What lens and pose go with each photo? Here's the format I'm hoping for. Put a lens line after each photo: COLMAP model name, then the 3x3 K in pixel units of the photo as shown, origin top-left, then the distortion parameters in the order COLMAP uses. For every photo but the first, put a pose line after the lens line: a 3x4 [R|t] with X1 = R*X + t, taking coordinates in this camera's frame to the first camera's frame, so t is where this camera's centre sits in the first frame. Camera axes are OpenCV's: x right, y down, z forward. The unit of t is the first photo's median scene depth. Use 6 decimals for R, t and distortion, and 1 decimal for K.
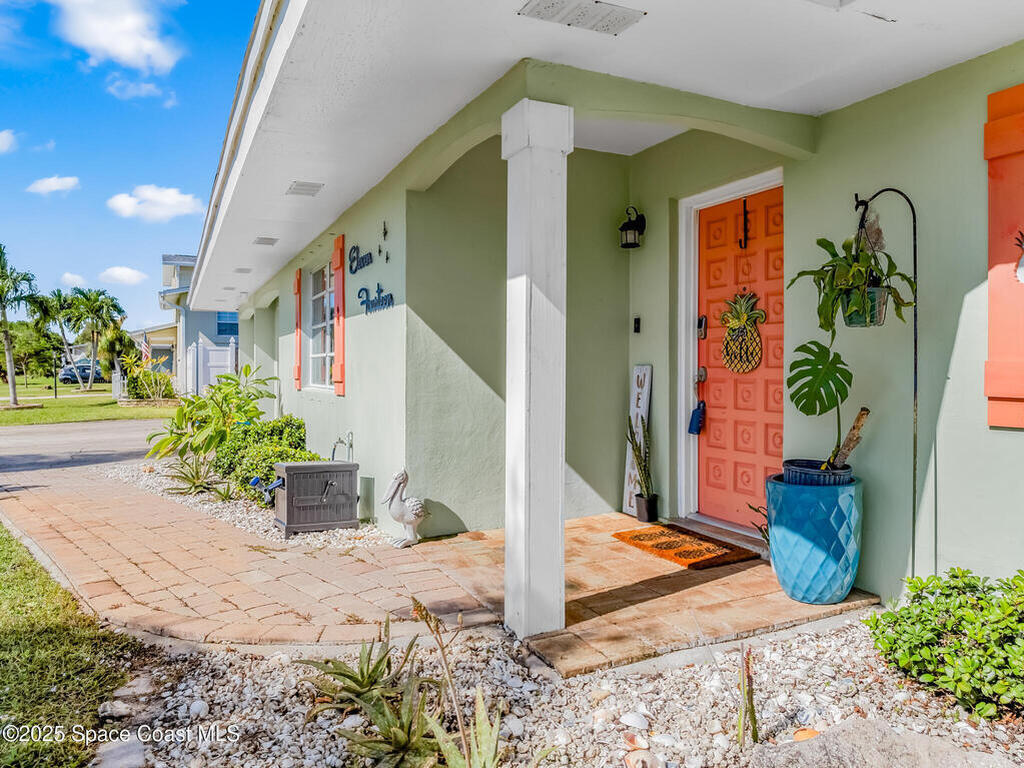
lens RADIAL K [[725.9, 0, 511.5], [0, 725.9, 378.7], [0, 0, 1]] dist [-0.041742, 0.012312]
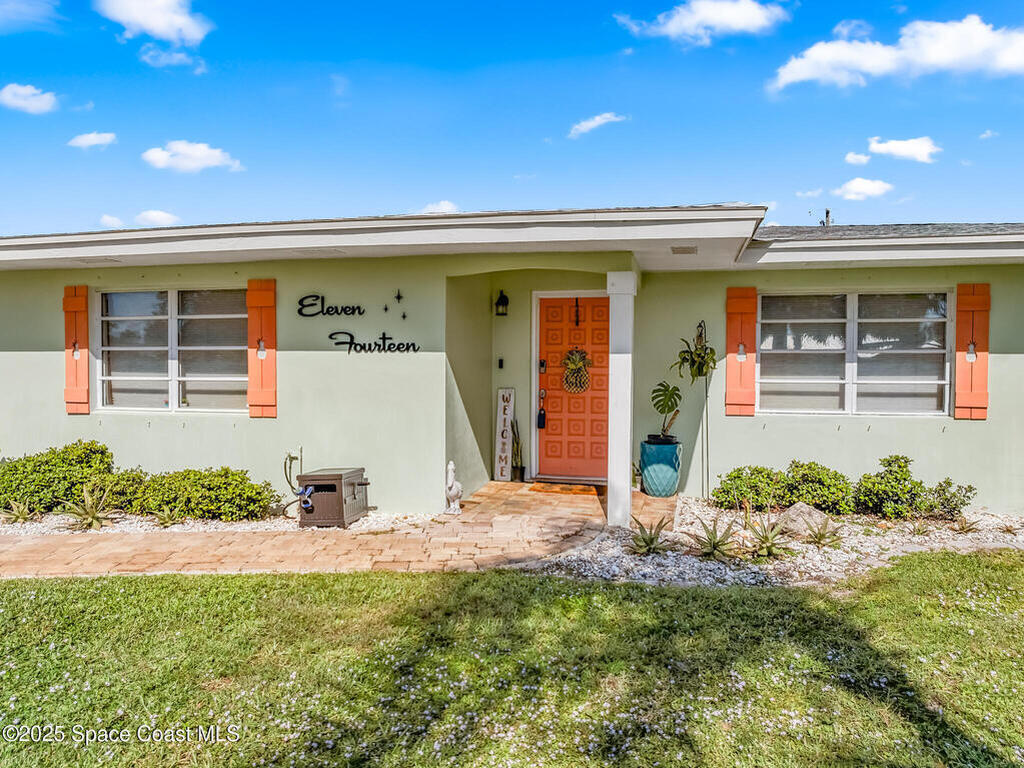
lens RADIAL K [[725.9, 0, 510.3], [0, 725.9, 397.3], [0, 0, 1]] dist [-0.041742, 0.012312]
pose [[0.624932, -0.032605, 0.779998, -1.211549], [0.008788, 0.999358, 0.034733, -0.061903], [-0.780630, -0.014851, 0.624817, -0.030615]]
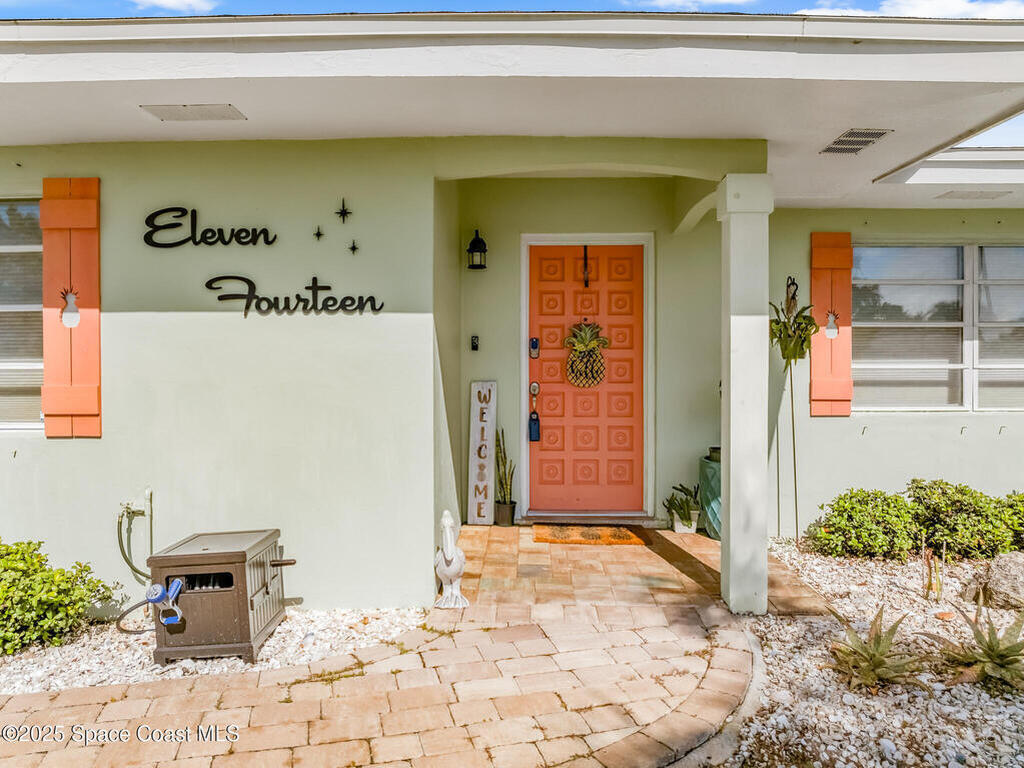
lens RADIAL K [[725.9, 0, 504.9], [0, 725.9, 379.2], [0, 0, 1]] dist [-0.041742, 0.012312]
pose [[0.447877, -0.017311, 0.893928, -0.837650], [0.015349, 0.999814, 0.011672, -0.037392], [-0.893964, 0.008494, 0.448059, 0.554124]]
